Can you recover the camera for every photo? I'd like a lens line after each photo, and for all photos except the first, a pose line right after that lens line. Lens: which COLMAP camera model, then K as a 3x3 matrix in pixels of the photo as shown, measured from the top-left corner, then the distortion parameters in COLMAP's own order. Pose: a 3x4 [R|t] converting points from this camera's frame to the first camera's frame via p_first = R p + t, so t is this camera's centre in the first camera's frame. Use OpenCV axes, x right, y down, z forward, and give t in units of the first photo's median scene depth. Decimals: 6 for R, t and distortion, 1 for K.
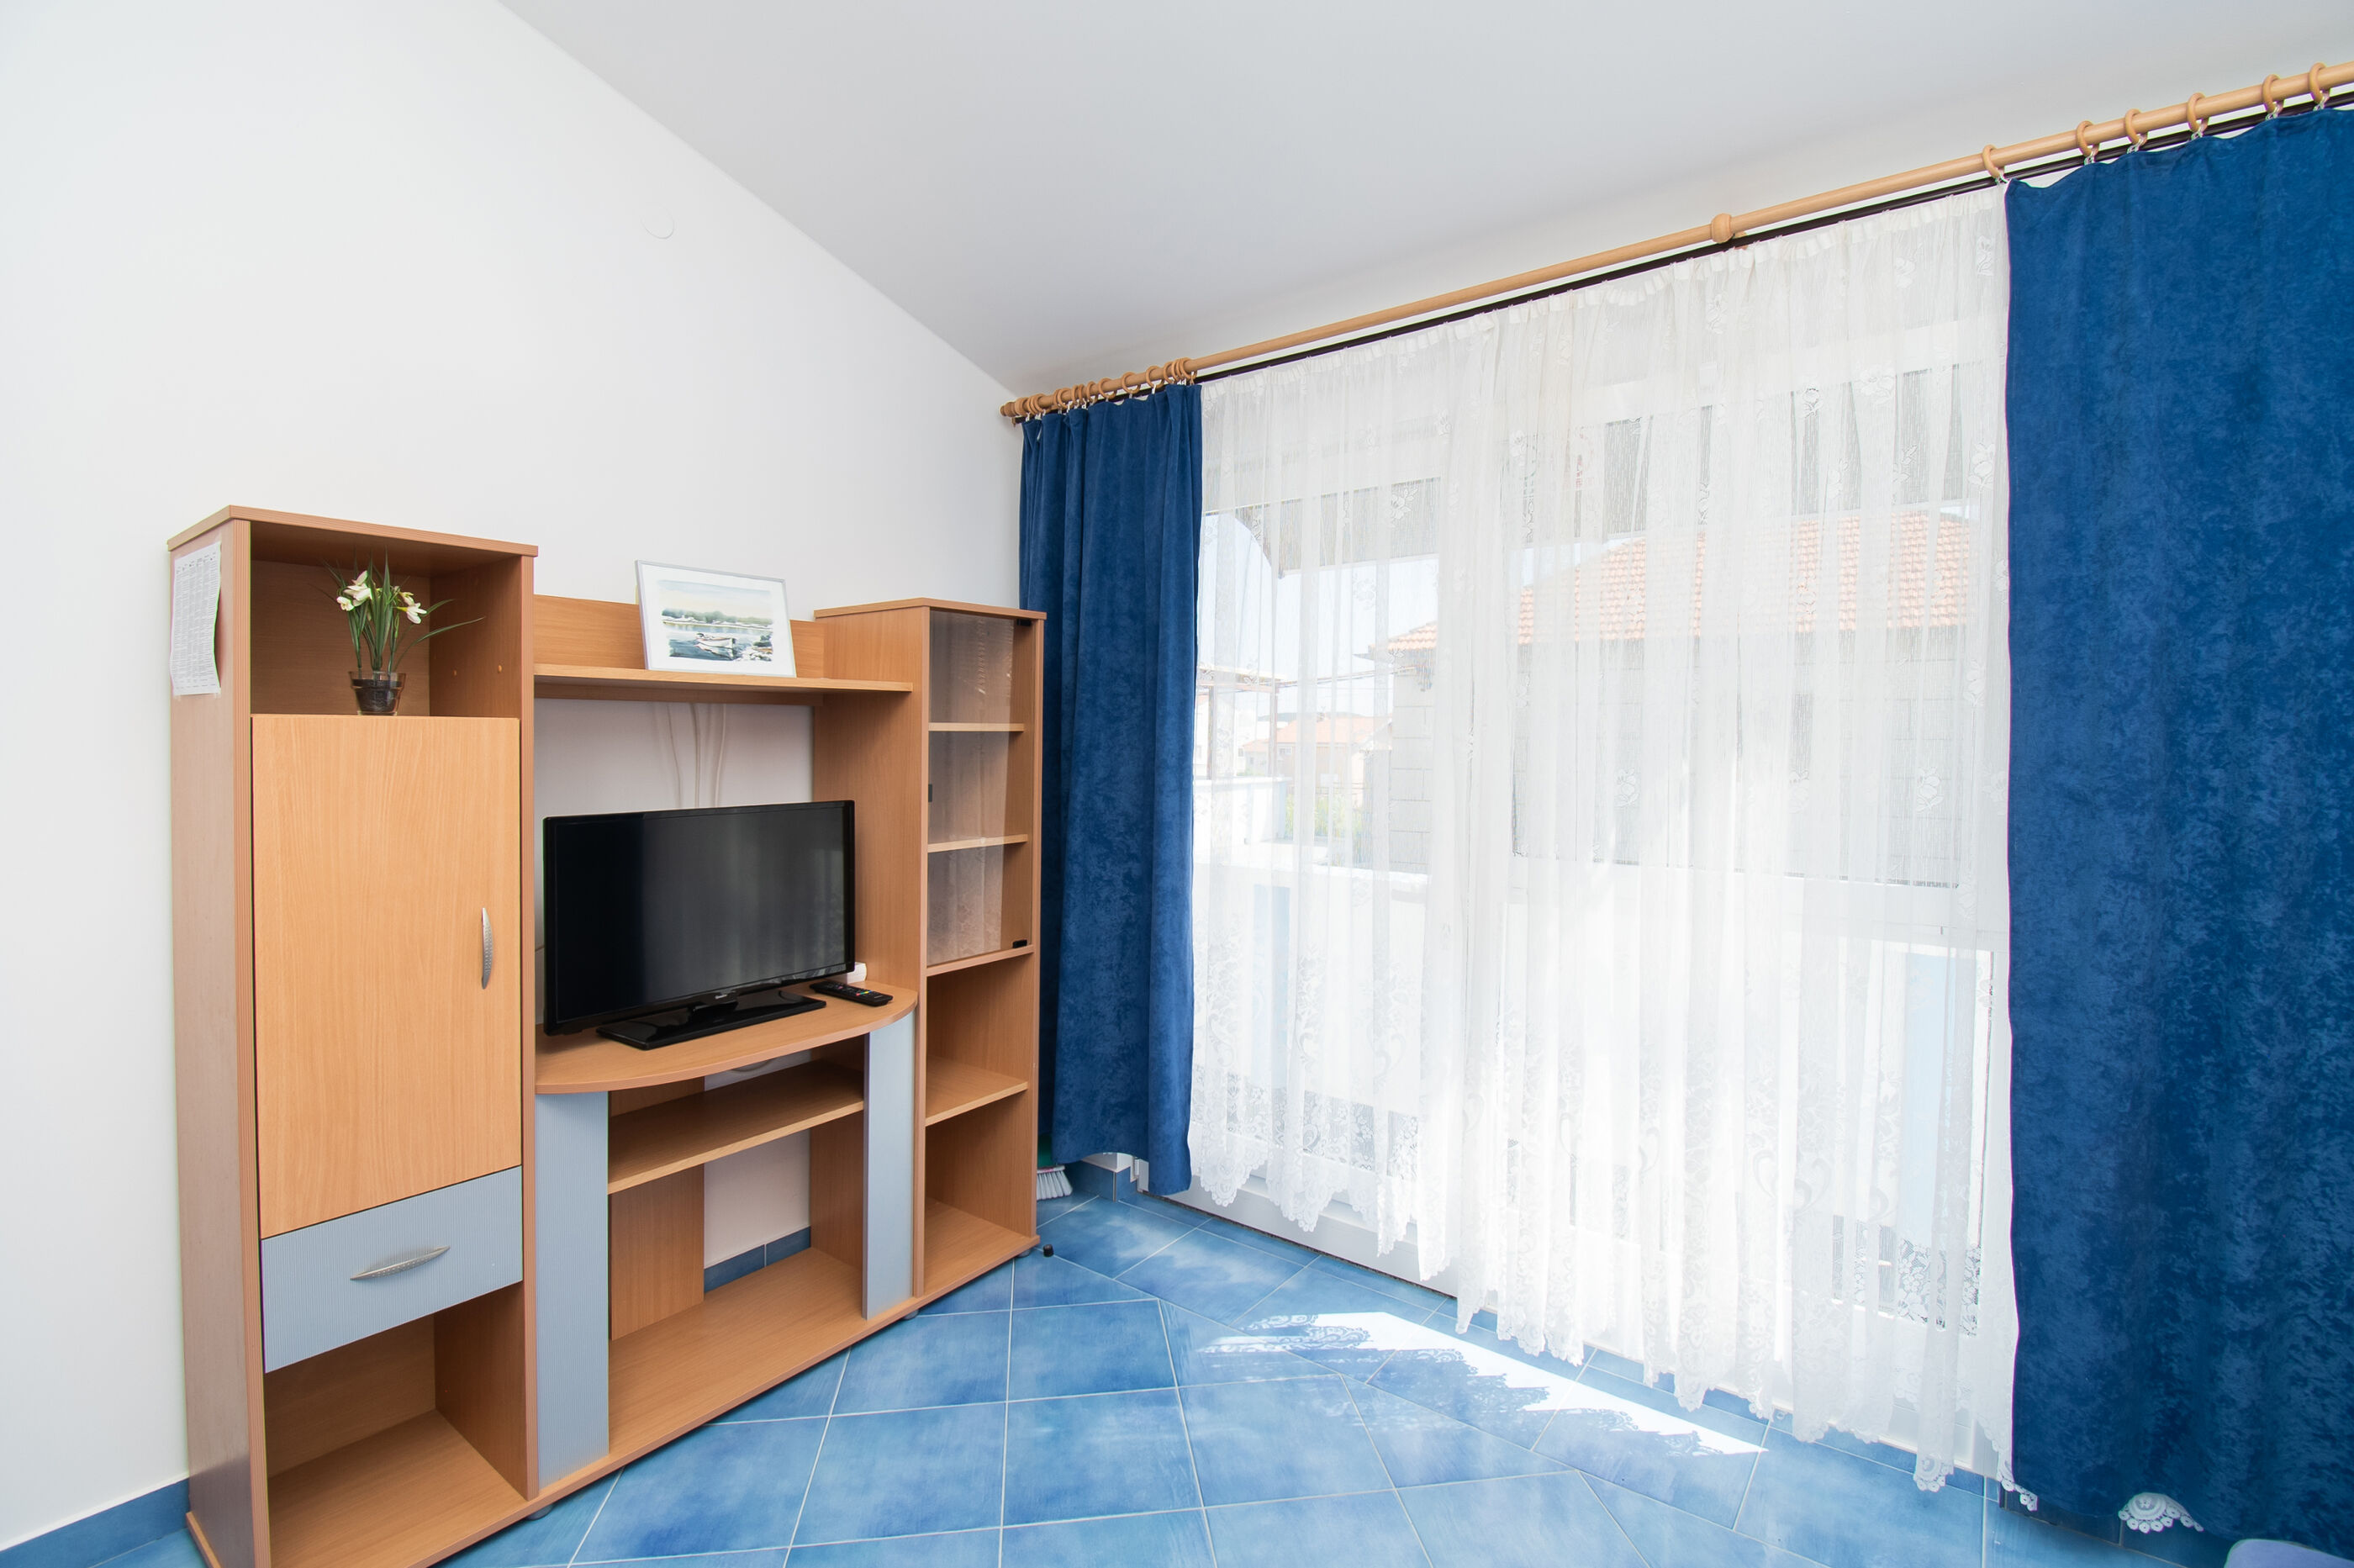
lens RADIAL K [[1084.1, 0, 1135.8], [0, 1084.1, 735.2], [0, 0, 1]] dist [-0.006816, -0.008462]
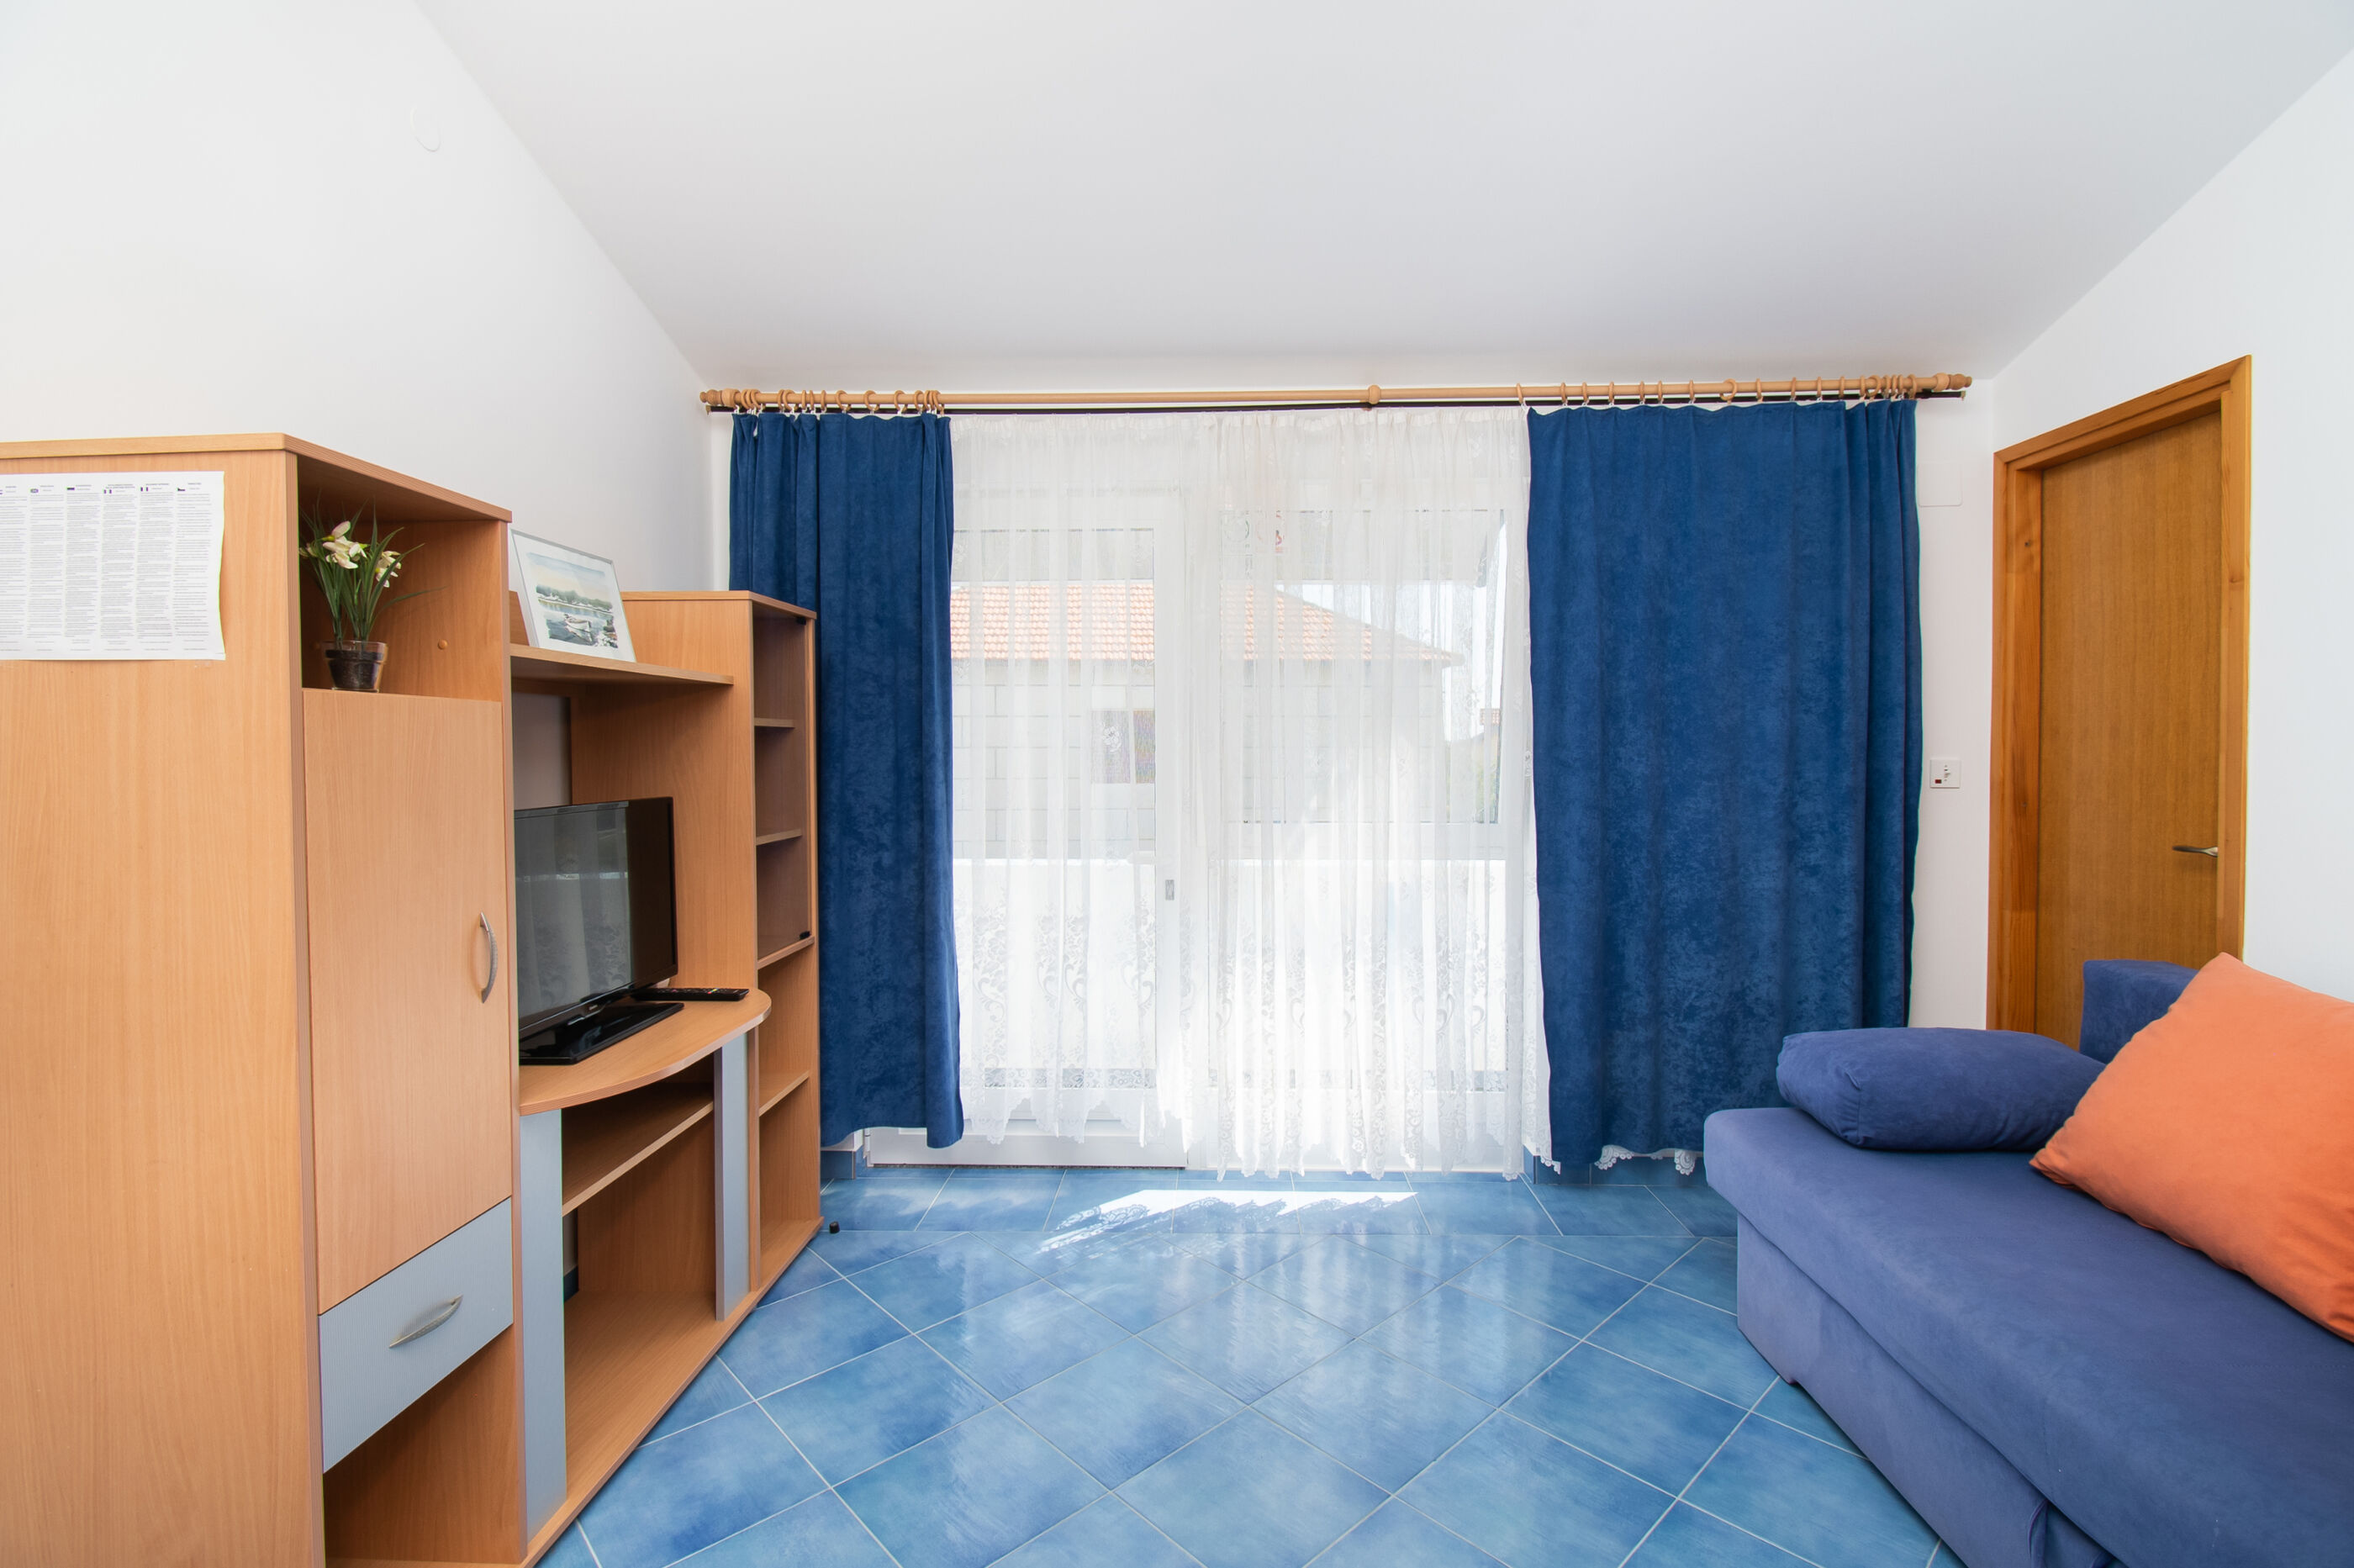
lens RADIAL K [[1084.1, 0, 1214.6], [0, 1084.1, 737.5], [0, 0, 1]] dist [-0.006816, -0.008462]
pose [[0.797328, 0.001995, 0.603542, -0.489340], [0.003714, 0.999959, -0.008212, 0.019110], [-0.603534, 0.008789, 0.797289, -0.059413]]
